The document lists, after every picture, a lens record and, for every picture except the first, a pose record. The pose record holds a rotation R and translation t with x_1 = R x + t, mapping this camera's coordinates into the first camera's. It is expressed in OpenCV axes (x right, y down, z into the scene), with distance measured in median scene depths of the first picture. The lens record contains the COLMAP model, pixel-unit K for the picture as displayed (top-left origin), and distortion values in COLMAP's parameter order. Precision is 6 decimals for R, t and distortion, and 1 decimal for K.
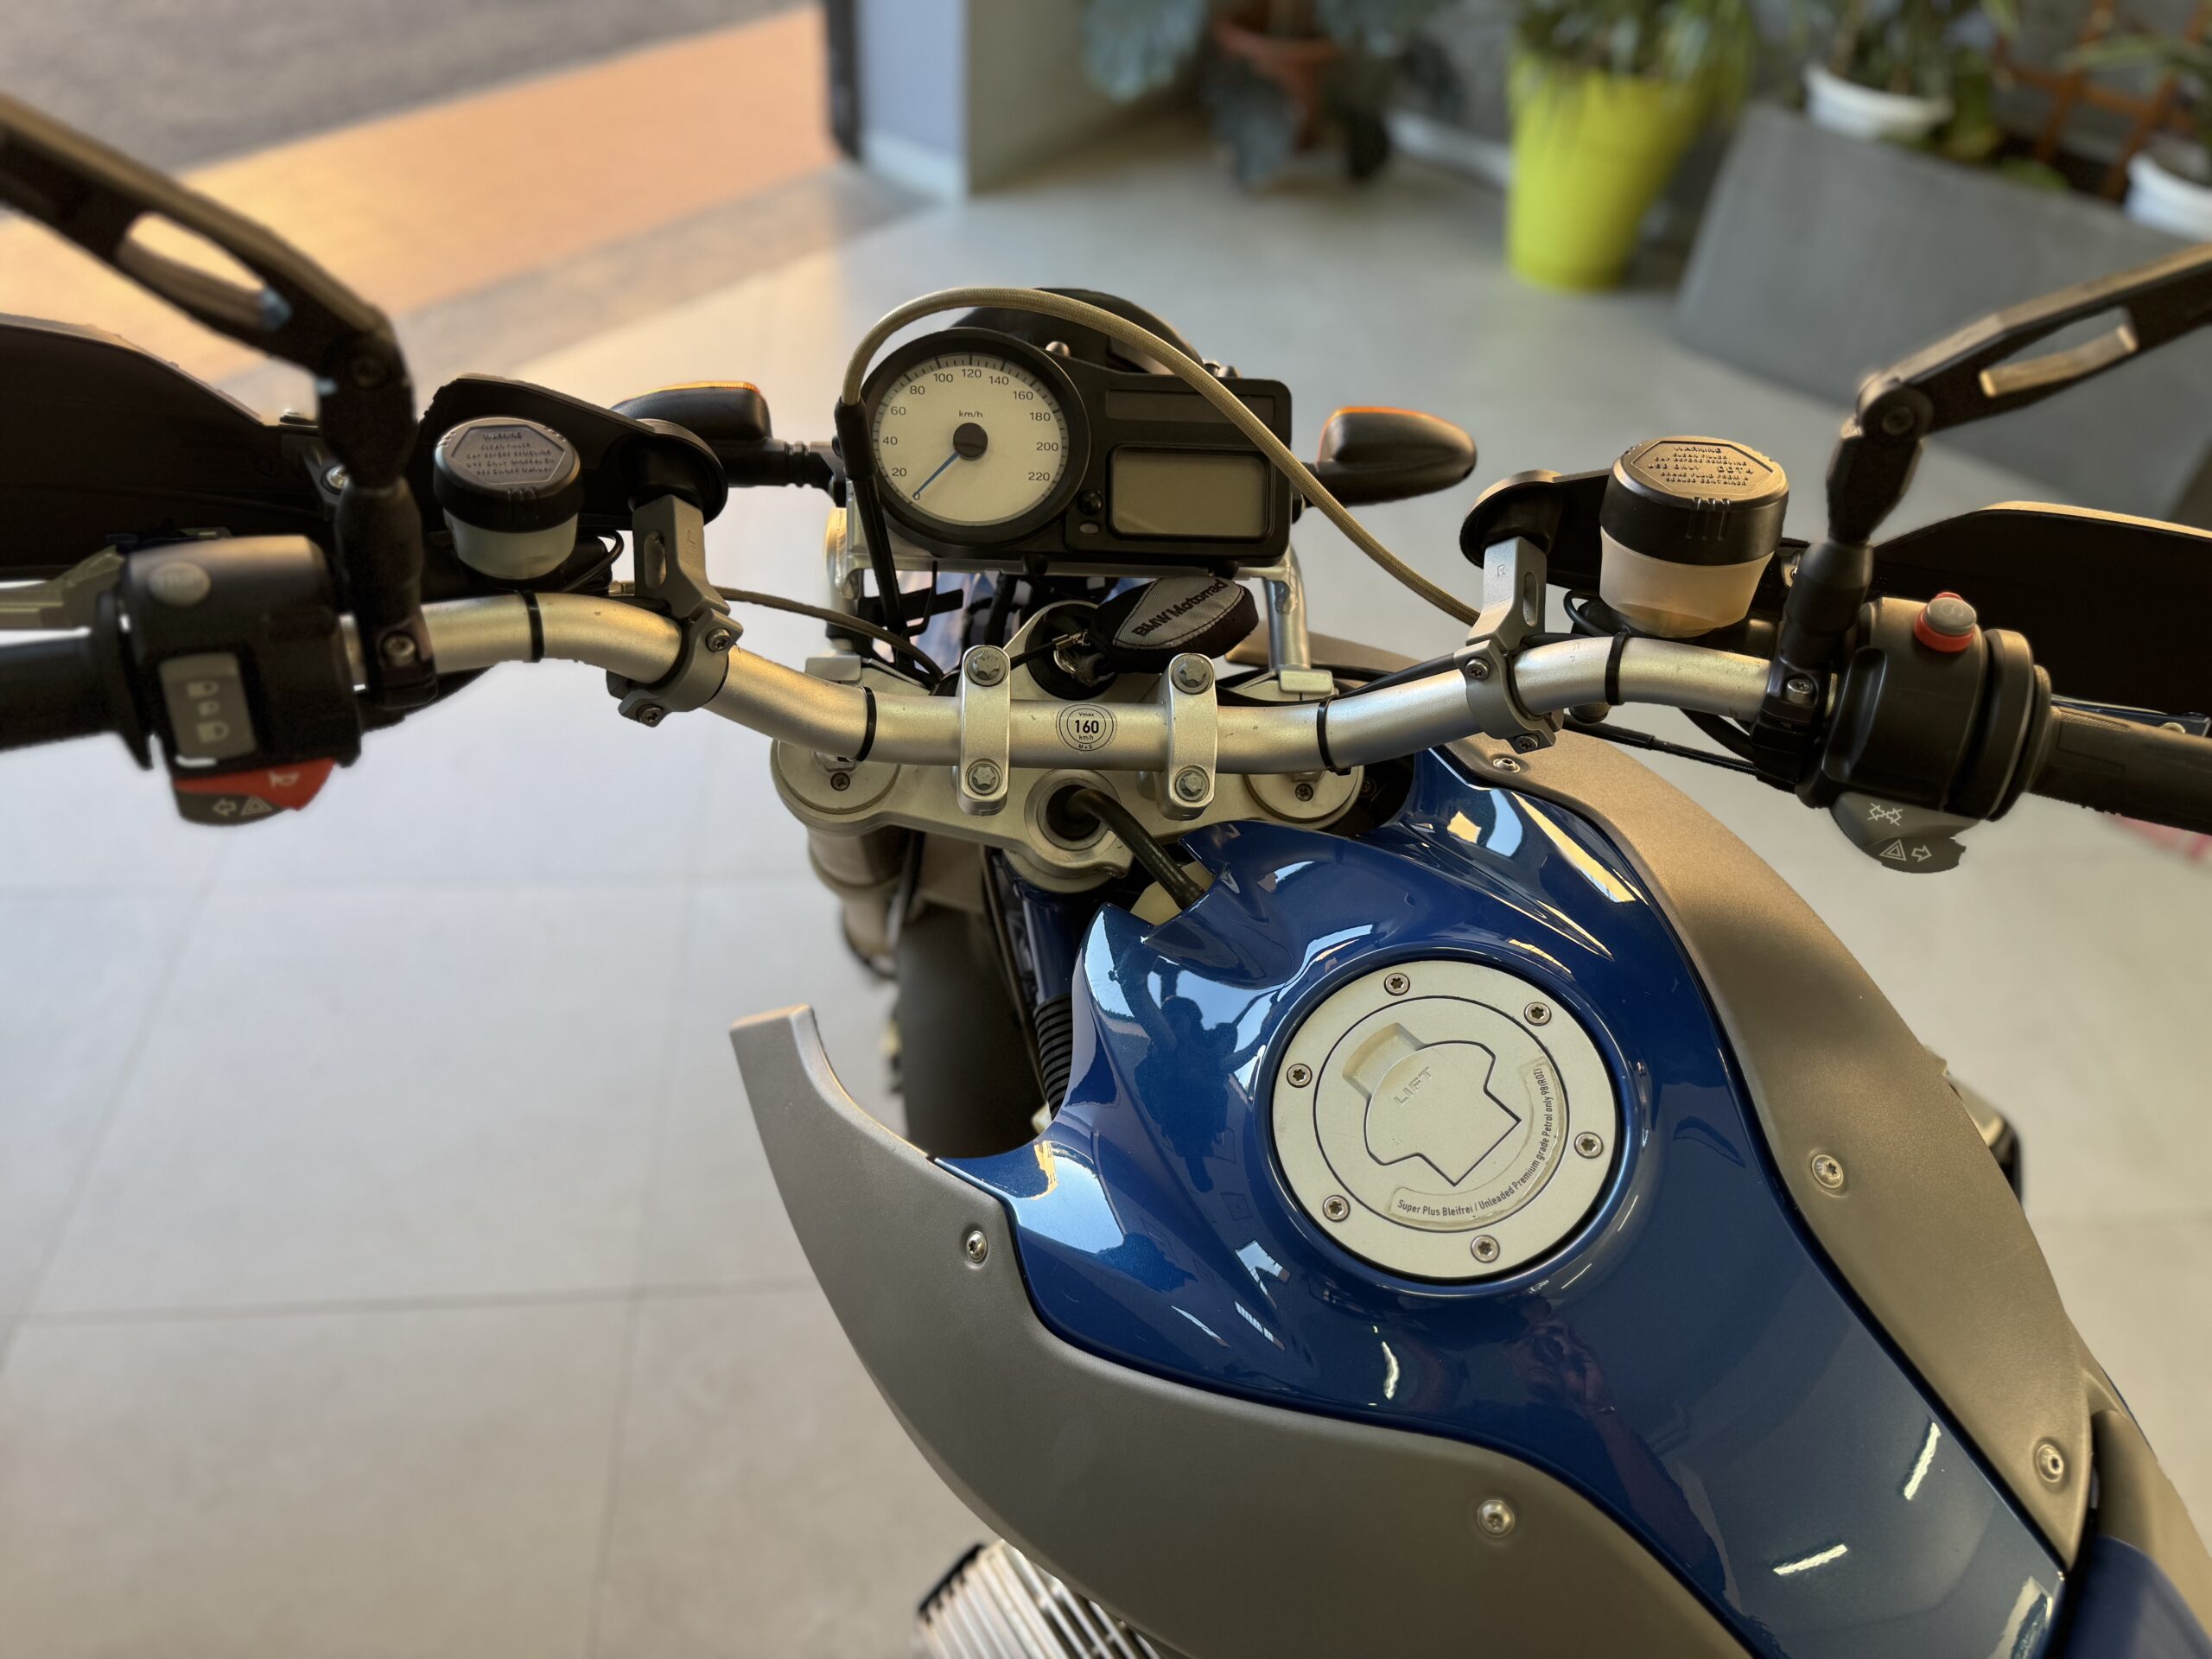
lens RADIAL K [[1545.7, 0, 1089.9], [0, 1545.7, 825.1], [0, 0, 1]] dist [0.077370, -0.119705]
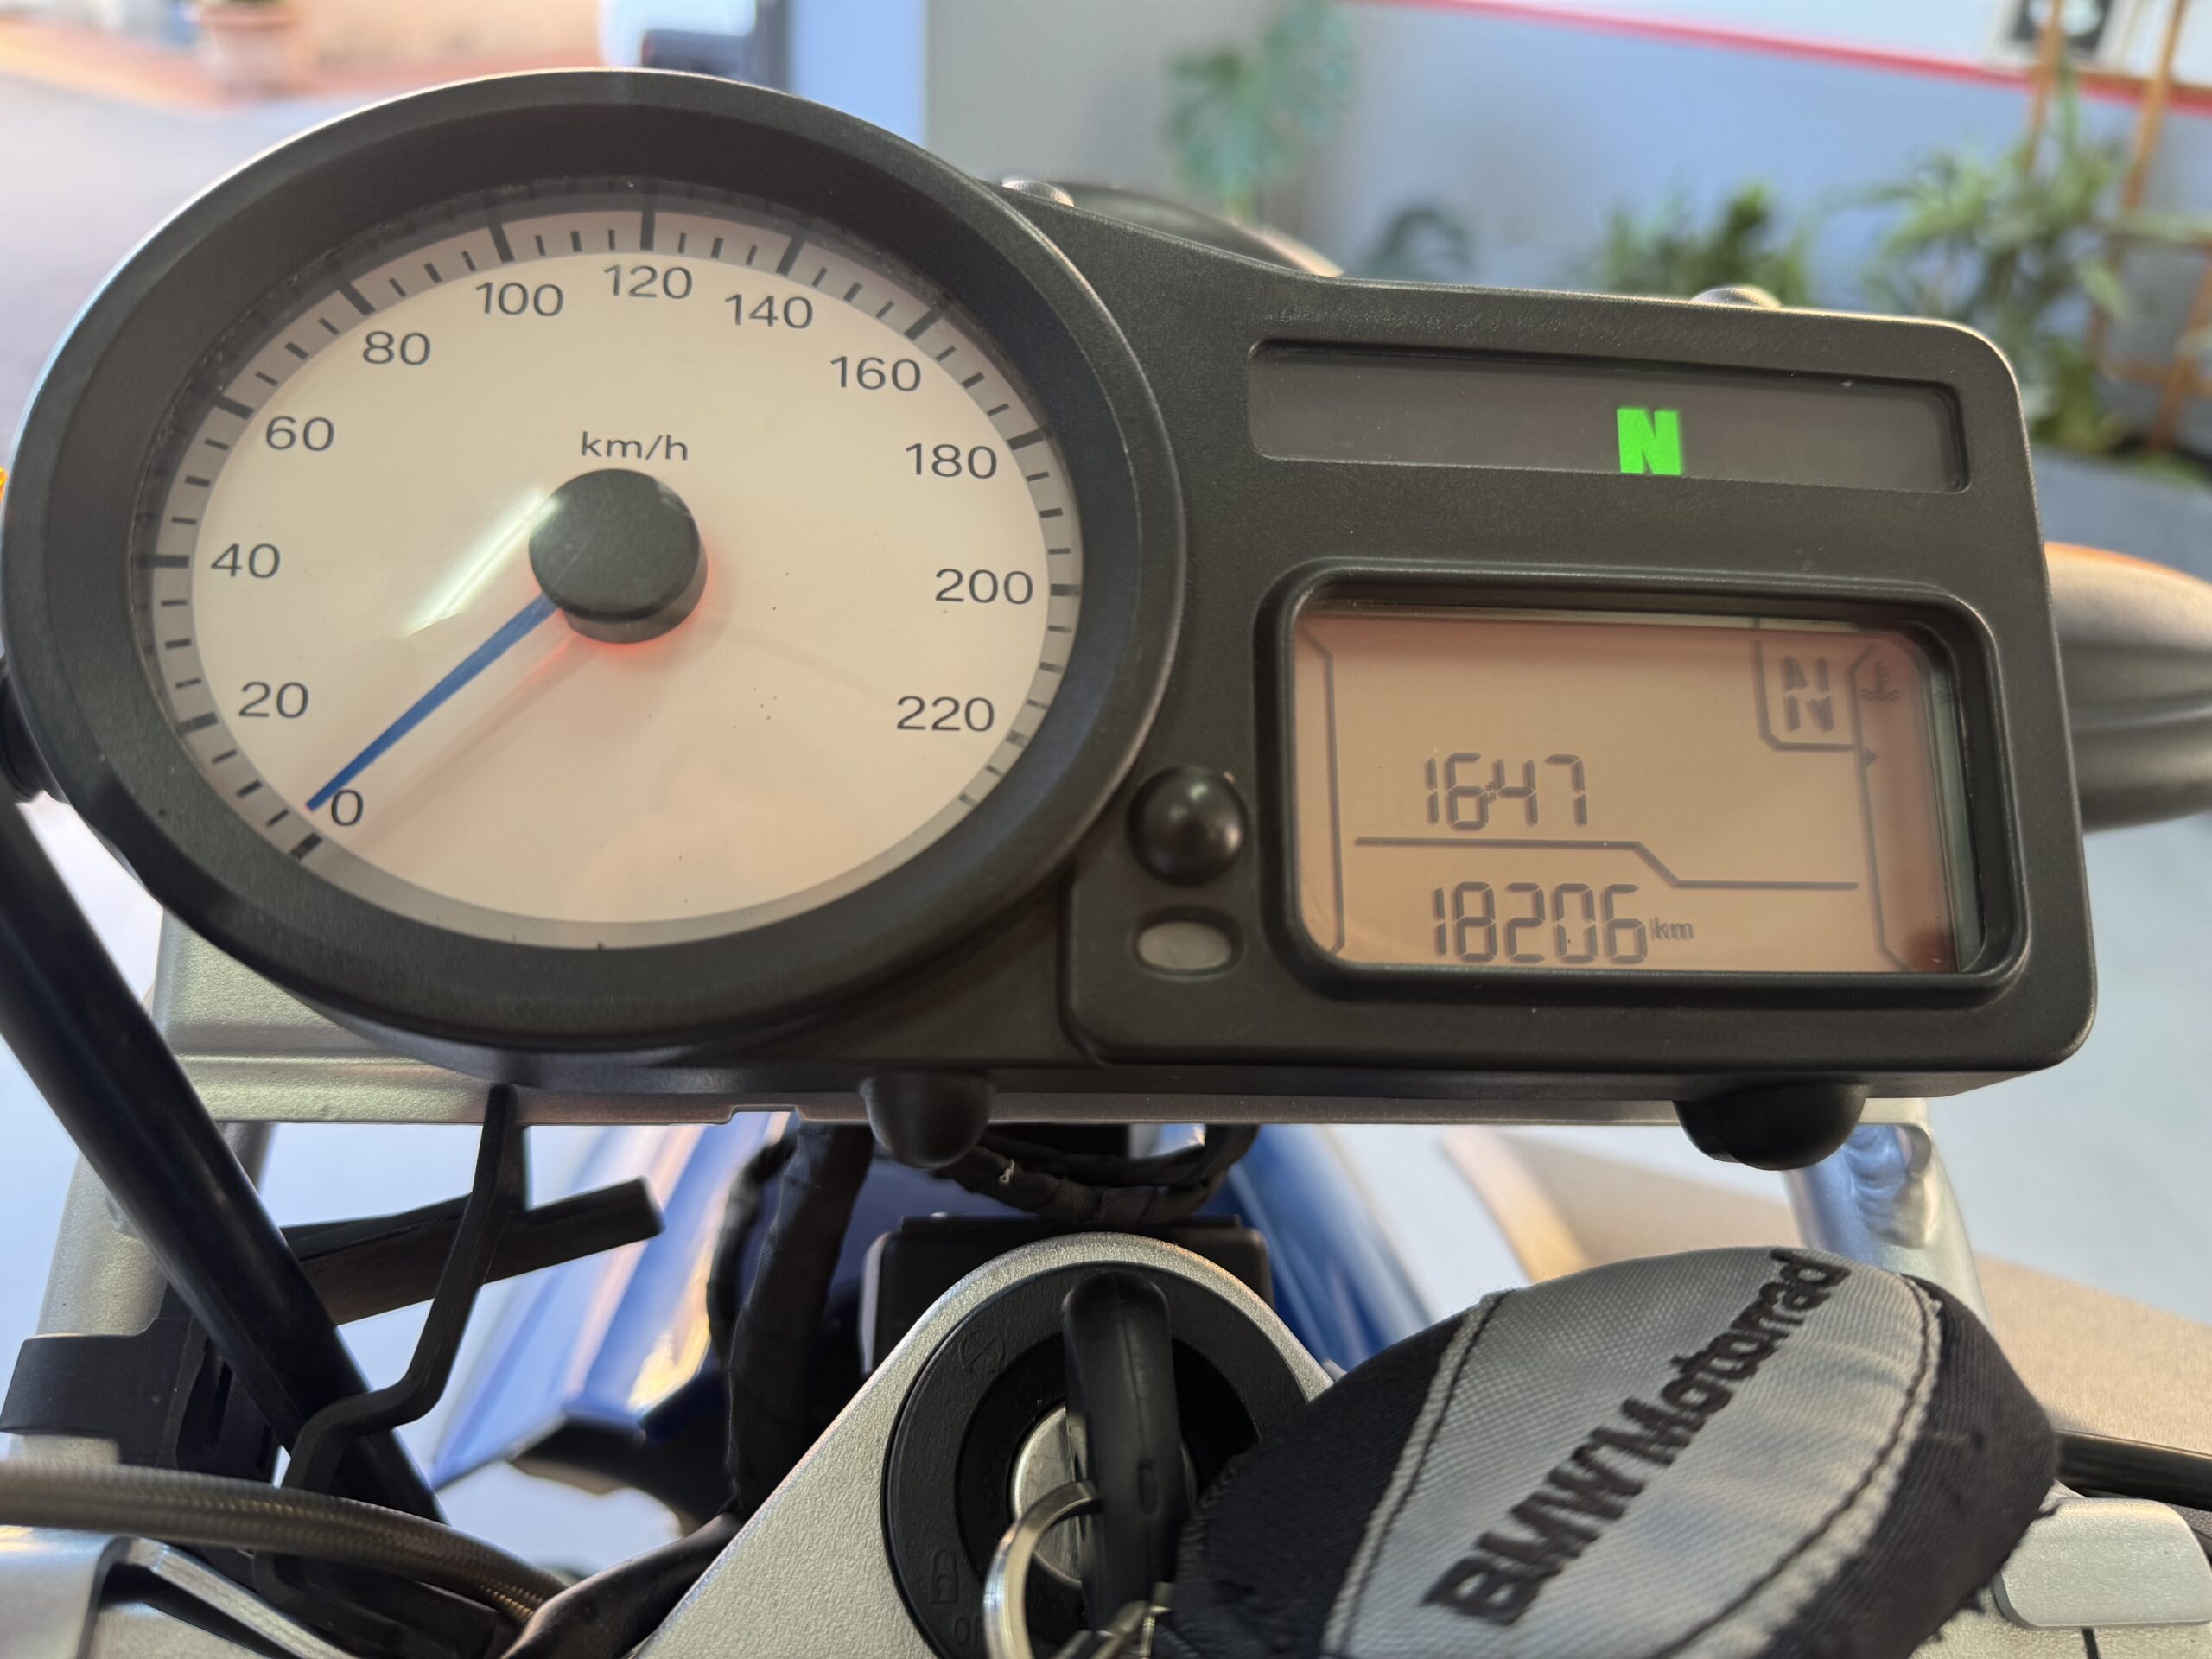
lens RADIAL K [[1536.2, 0, 1139.7], [0, 1536.2, 844.5], [0, 0, 1]] dist [0.074796, -0.115956]
pose [[0.999412, -0.014060, 0.031267, -0.012760], [0.020089, 0.979226, -0.201777, -0.163035], [-0.027781, 0.202286, 0.978932, 0.792766]]
